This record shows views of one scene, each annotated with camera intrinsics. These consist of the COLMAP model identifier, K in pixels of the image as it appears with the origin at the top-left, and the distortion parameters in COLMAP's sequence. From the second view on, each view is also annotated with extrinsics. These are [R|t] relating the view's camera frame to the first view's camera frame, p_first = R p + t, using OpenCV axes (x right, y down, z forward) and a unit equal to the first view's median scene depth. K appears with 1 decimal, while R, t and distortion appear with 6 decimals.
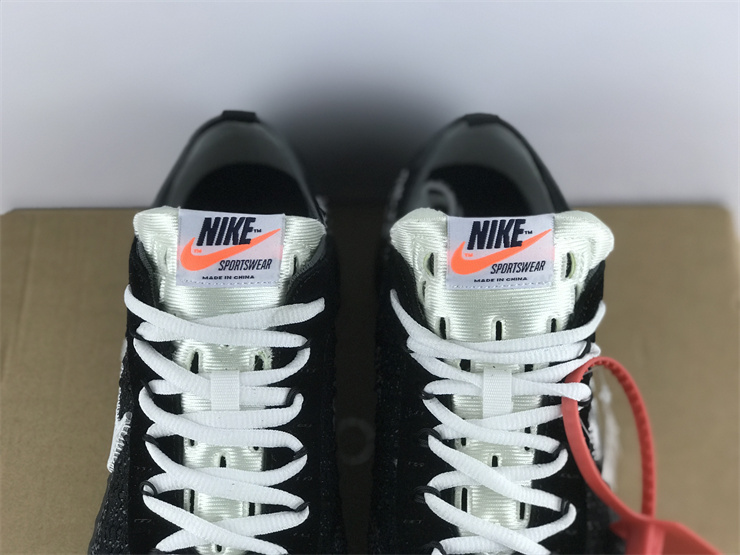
lens RADIAL K [[1202.0, 0, 371.1], [0, 1202.0, 273.8], [0, 0, 1]] dist [-0.032653, 0.000000]
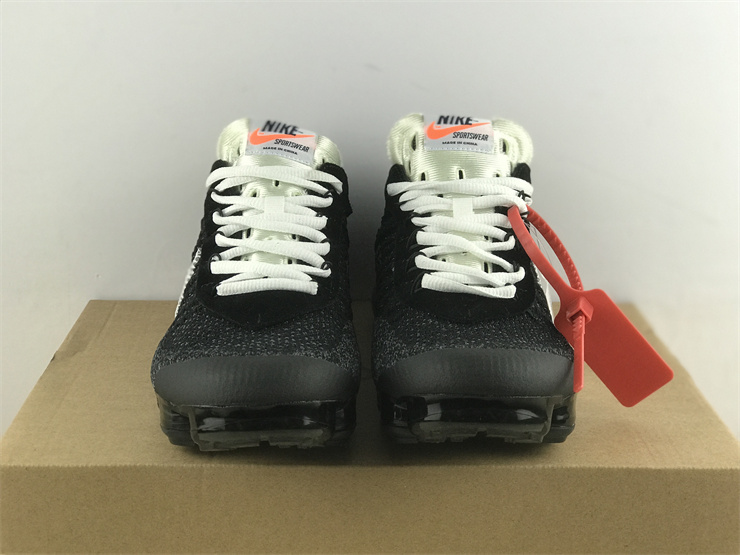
lens RADIAL K [[1202.0, 0, 370.4], [0, 1202.0, 278.9], [0, 0, 1]] dist [-0.032653, 0.000000]
pose [[0.999776, 0.006910, 0.019996, -0.034269], [0.007909, 0.754539, -0.656207, 1.109908], [-0.019622, 0.656219, 0.754316, -0.035626]]
